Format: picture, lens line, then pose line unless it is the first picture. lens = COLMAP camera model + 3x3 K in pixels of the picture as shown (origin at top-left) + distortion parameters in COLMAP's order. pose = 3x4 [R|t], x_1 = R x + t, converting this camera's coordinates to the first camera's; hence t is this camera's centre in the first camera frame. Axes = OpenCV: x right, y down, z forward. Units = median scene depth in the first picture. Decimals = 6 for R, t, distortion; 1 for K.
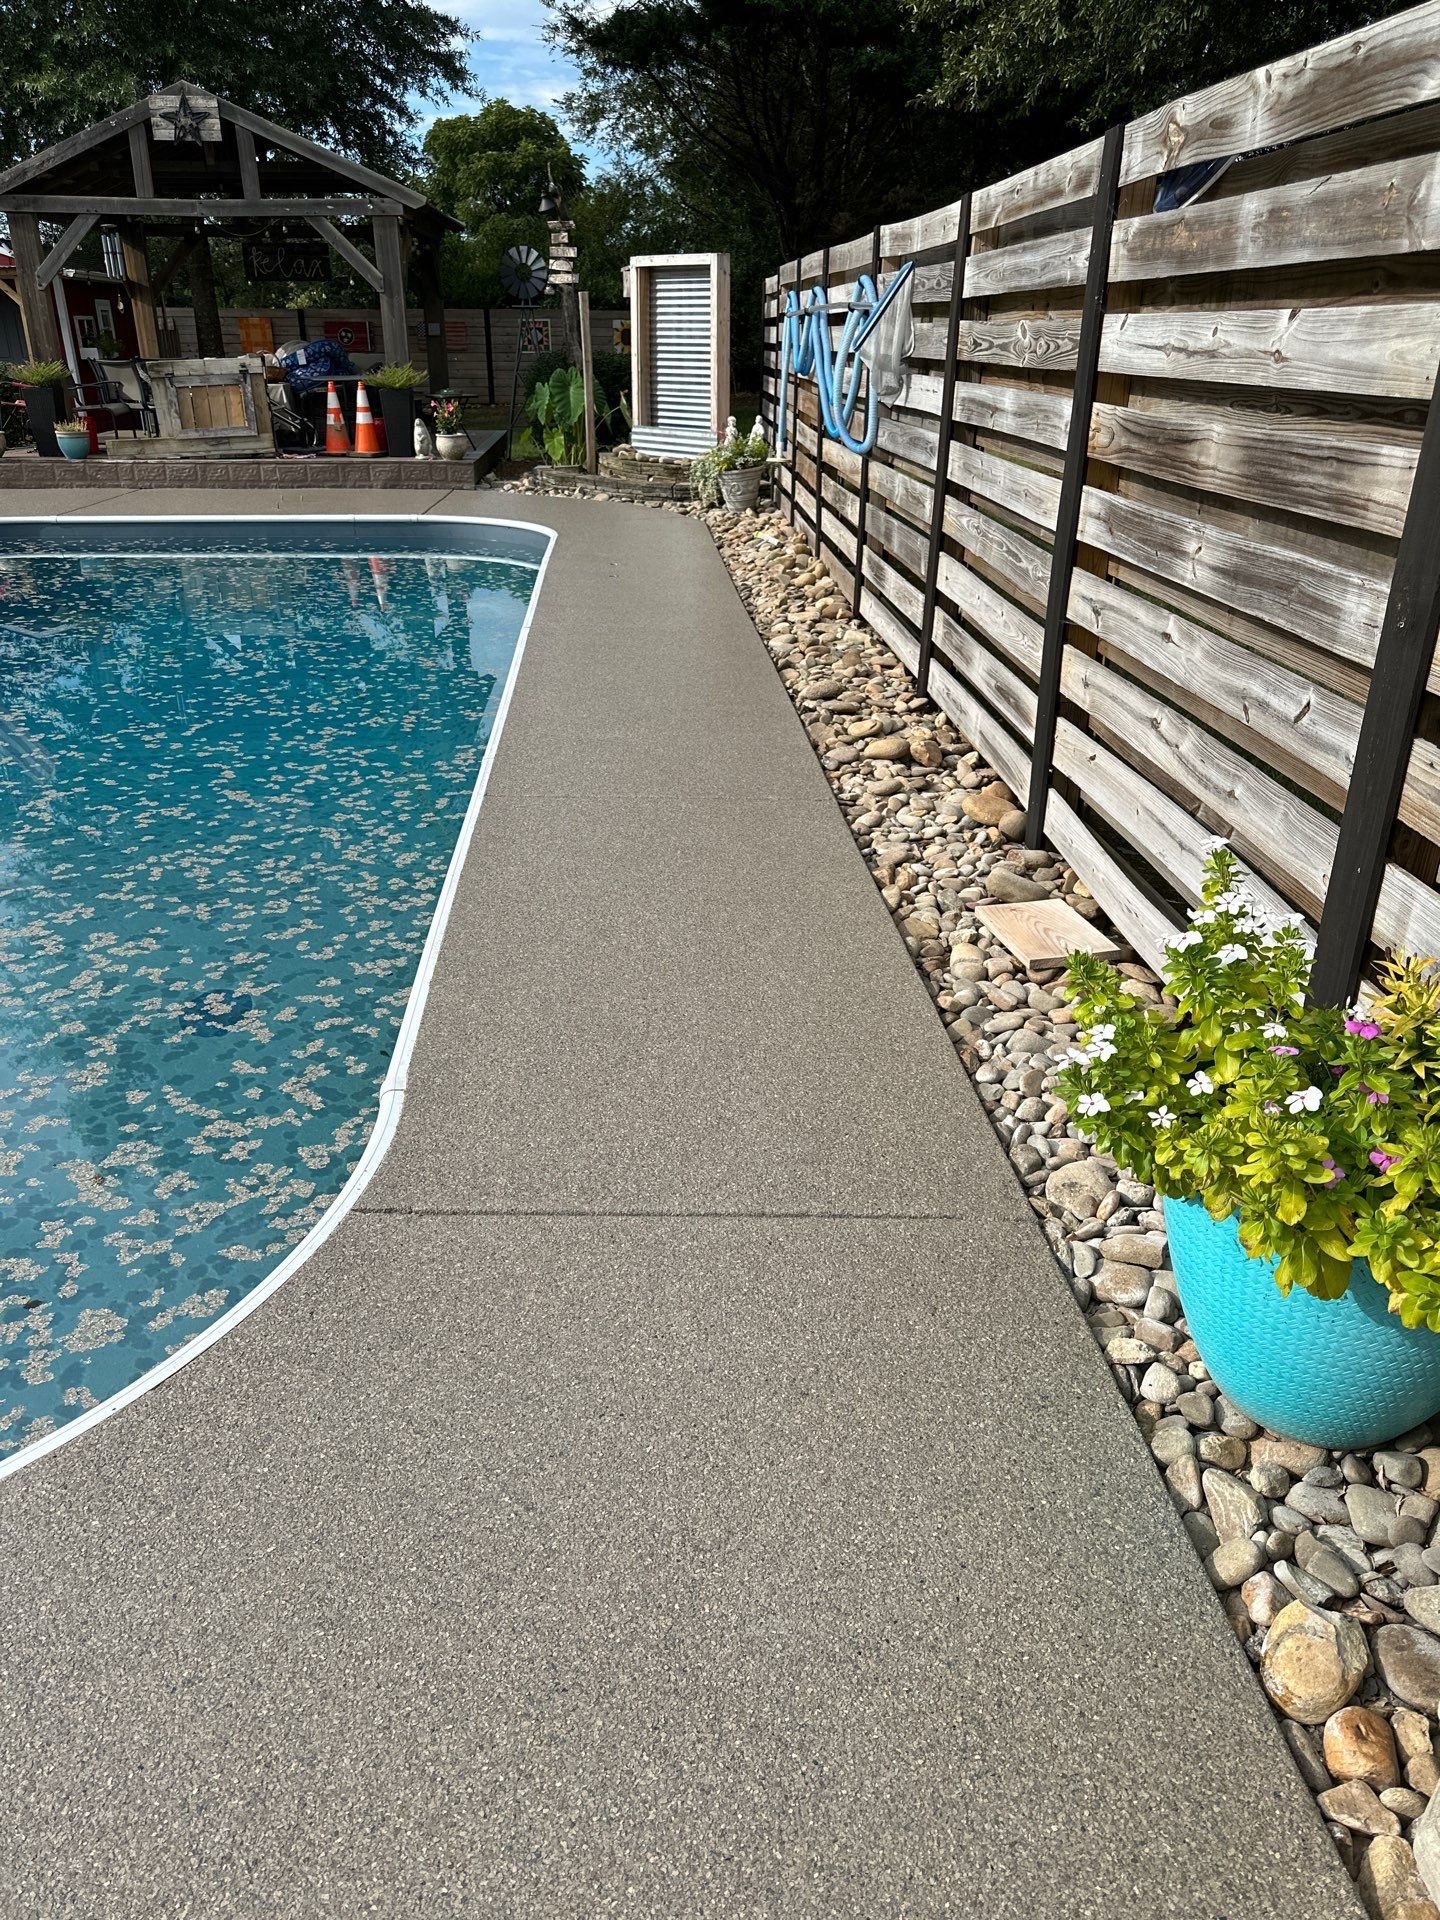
lens RADIAL K [[1324.0, 0, 671.7], [0, 1324.0, 970.2], [0, 0, 1]] dist [0.073743, -0.072647]
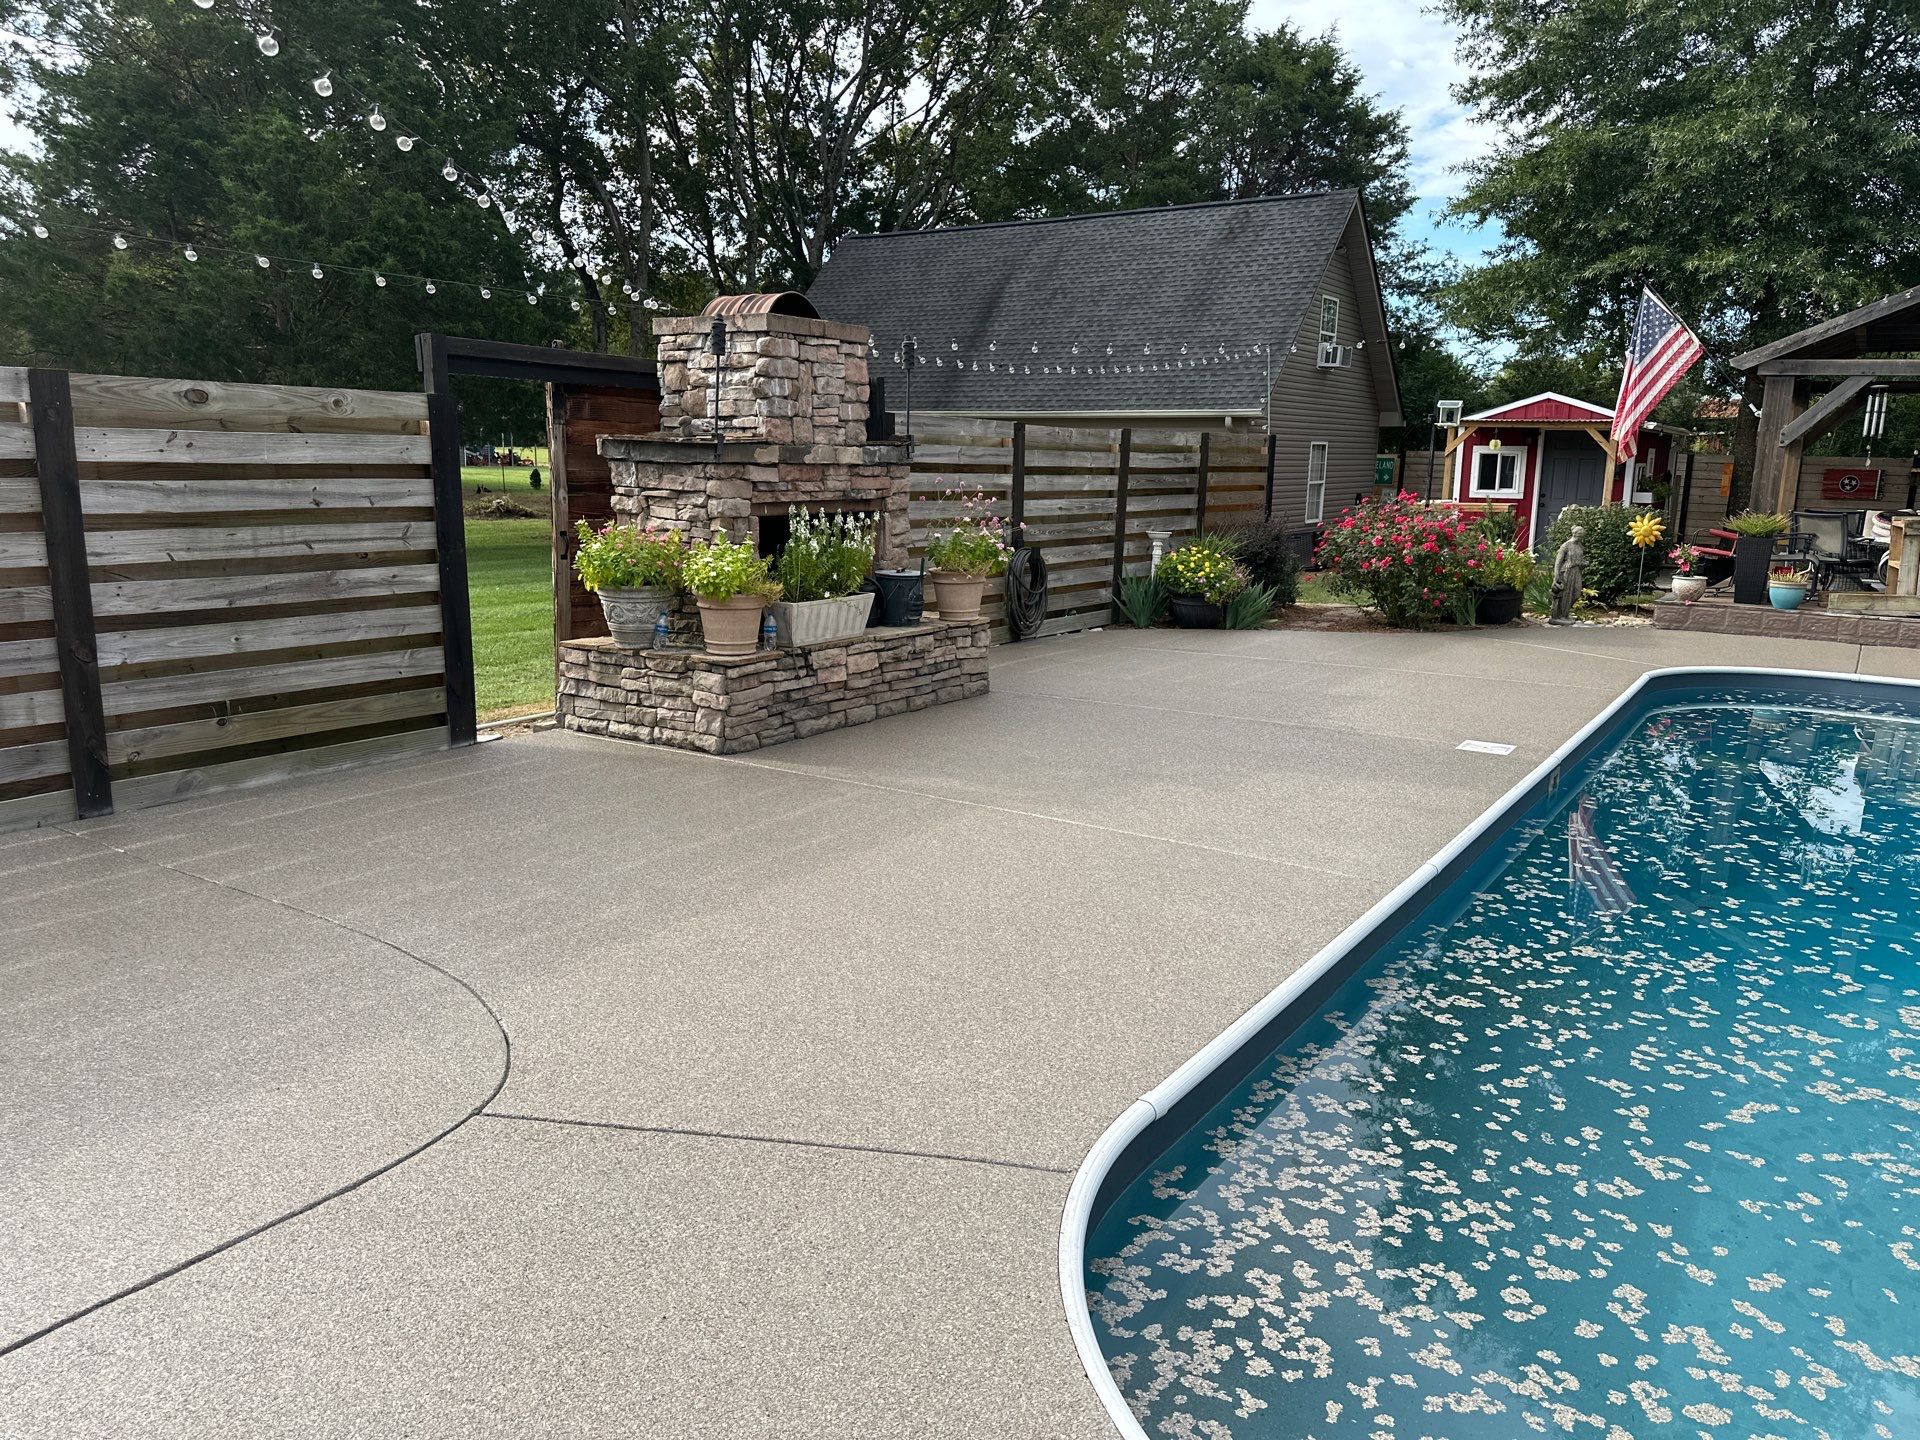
lens RADIAL K [[1324.0, 0, 936.7], [0, 1324.0, 710.5], [0, 0, 1]] dist [0.073743, -0.072647]
pose [[0.790873, 0.131375, -0.597713, -0.348434], [-0.283216, 0.944374, -0.167171, 0.014743], [0.542503, 0.301493, 0.784087, -0.044636]]
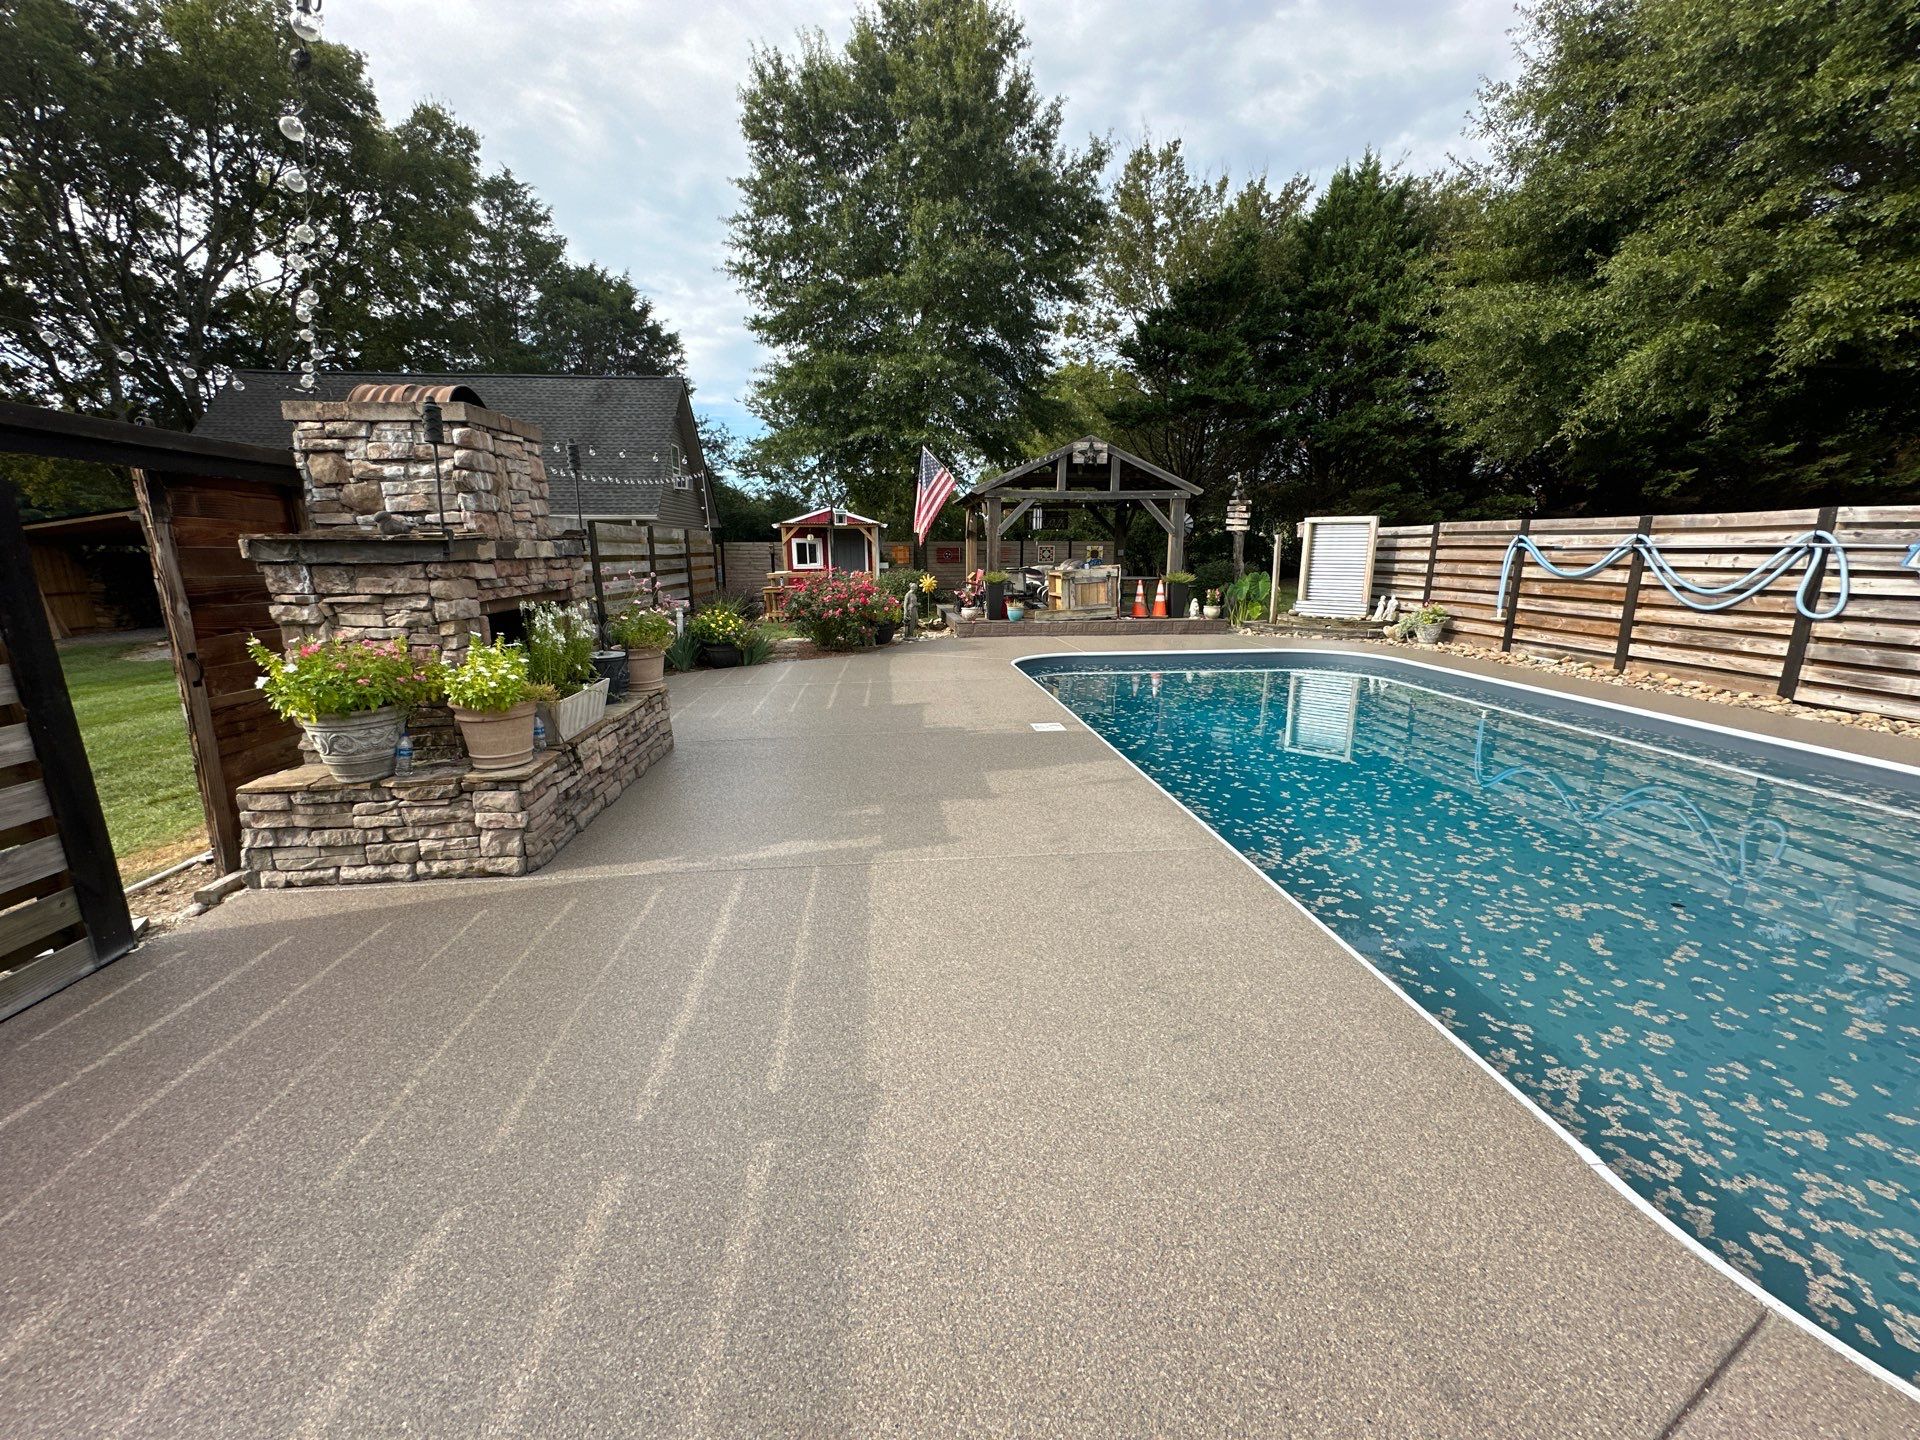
lens RADIAL K [[772.8, 0, 953.7], [0, 772.8, 717.4], [0, 0, 1]] dist [-0.005540, 0.001234]
pose [[0.999431, -0.011723, 0.031630, -0.576778], [0.018711, 0.972854, -0.230661, -0.019828], [-0.028068, 0.231121, 0.972520, 0.030604]]
